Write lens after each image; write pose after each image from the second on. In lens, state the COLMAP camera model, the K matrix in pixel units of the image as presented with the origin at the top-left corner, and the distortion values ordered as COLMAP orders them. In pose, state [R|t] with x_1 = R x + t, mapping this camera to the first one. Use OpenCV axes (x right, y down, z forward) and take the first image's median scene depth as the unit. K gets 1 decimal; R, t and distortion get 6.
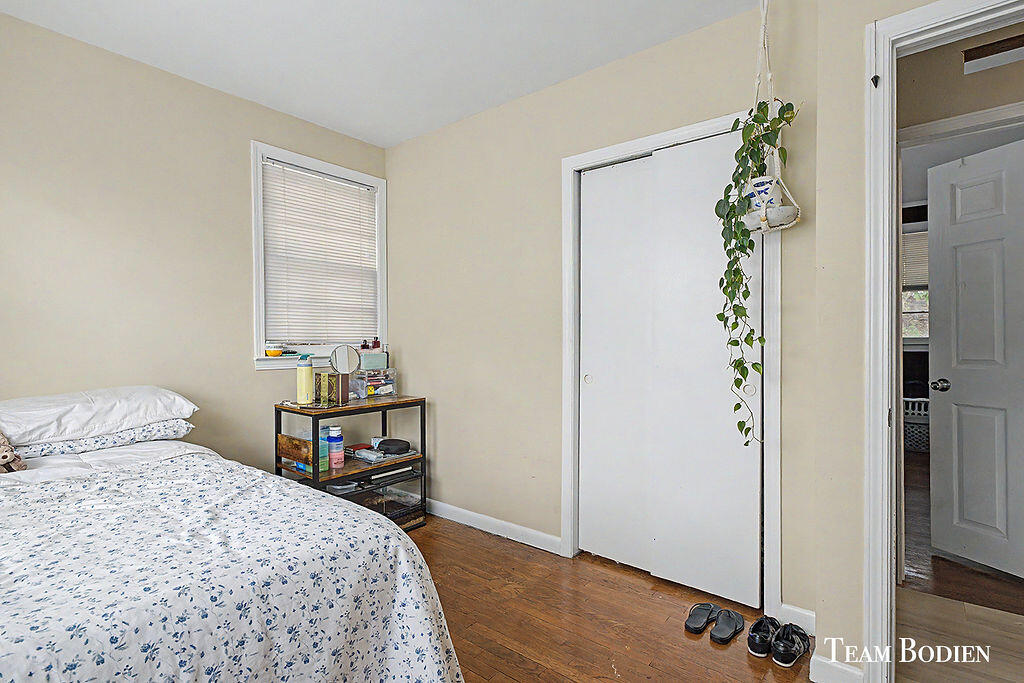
lens RADIAL K [[500.3, 0, 508.4], [0, 500.3, 341.0], [0, 0, 1]] dist [-0.003053, -0.000209]
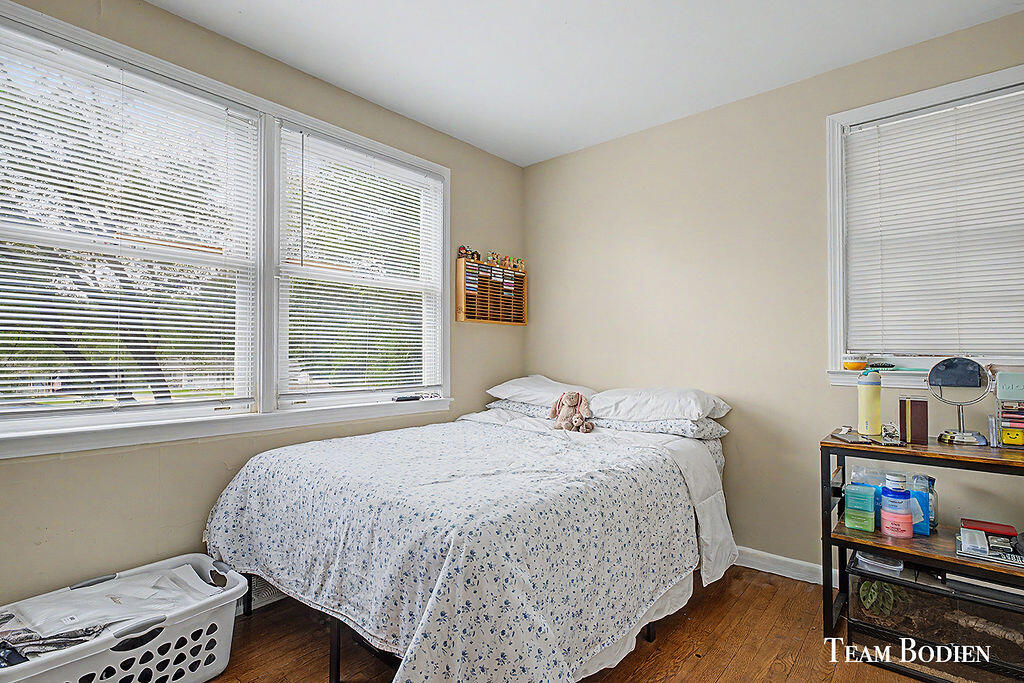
lens RADIAL K [[500.3, 0, 509.2], [0, 500.3, 342.4], [0, 0, 1]] dist [-0.003053, -0.000209]
pose [[-0.048346, -0.017504, -0.998677, 0.364680], [-0.004079, 0.999842, -0.017327, 0.003147], [0.998822, 0.003236, -0.048410, 0.501192]]
